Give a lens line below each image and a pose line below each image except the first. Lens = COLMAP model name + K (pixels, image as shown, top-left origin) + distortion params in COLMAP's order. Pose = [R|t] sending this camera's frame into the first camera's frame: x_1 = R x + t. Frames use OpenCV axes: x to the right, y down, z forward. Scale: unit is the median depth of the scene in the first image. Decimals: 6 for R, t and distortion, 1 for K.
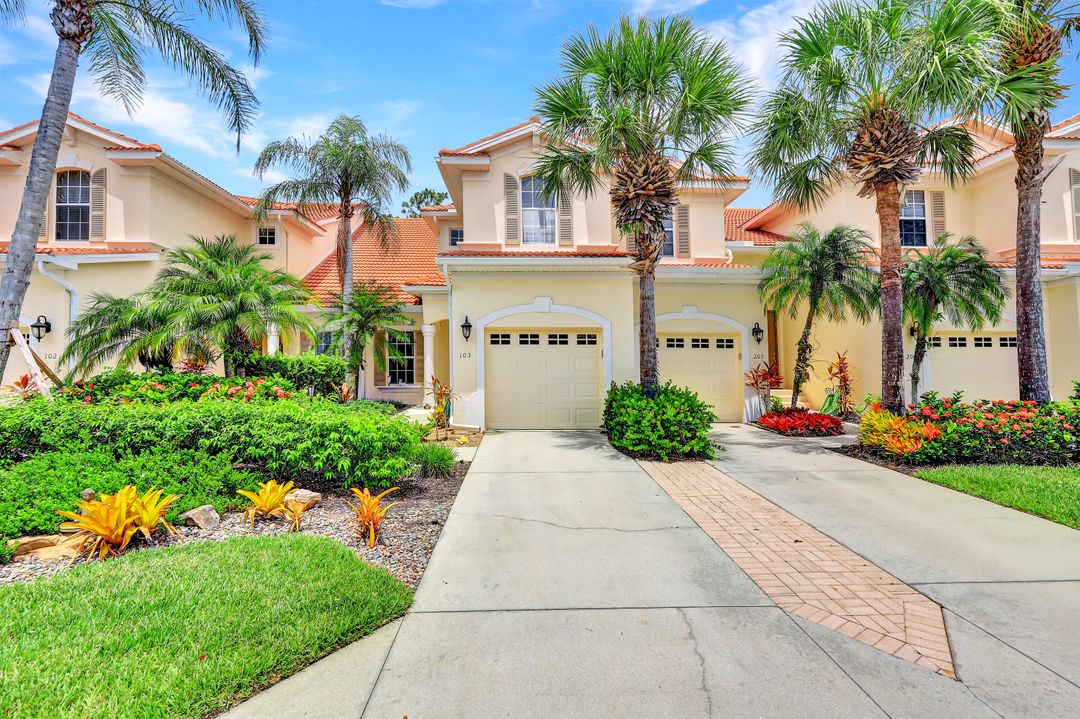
lens RADIAL K [[512.6, 0, 540.3], [0, 512.6, 362.8], [0, 0, 1]] dist [0.001073, 0.000104]
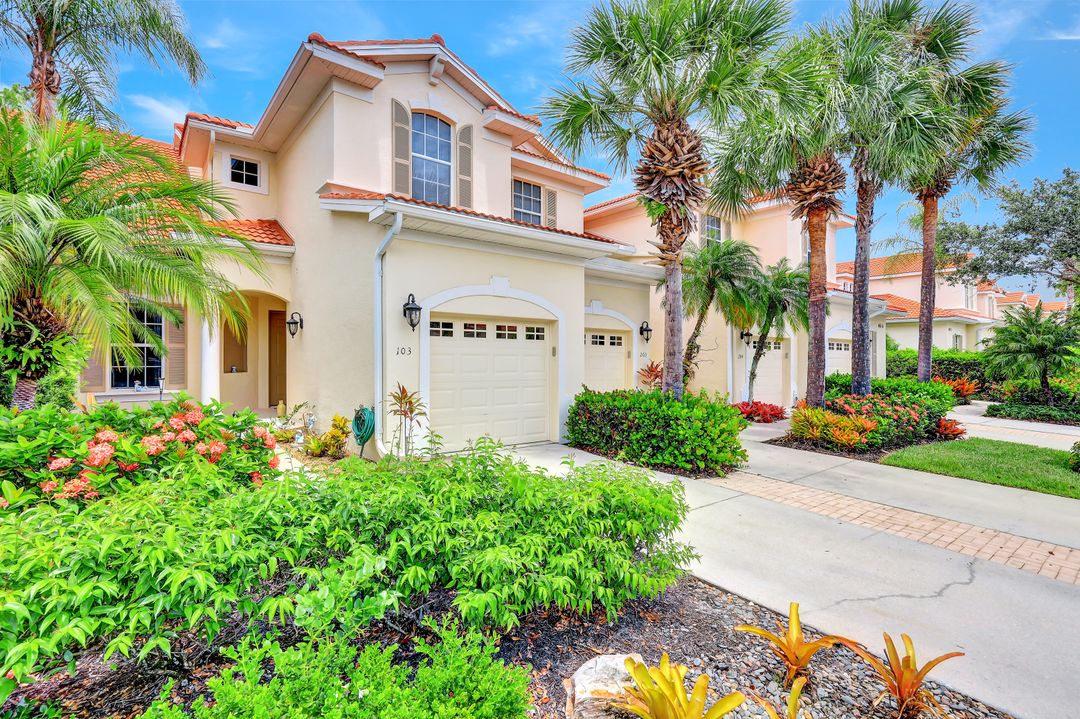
lens RADIAL K [[512.6, 0, 540.5], [0, 512.6, 354.7], [0, 0, 1]] dist [0.001073, 0.000104]
pose [[0.807098, 0.010269, 0.590329, -0.383895], [-0.016084, 0.999860, 0.004598, -0.015283], [-0.590199, -0.013206, 0.807150, 0.336137]]
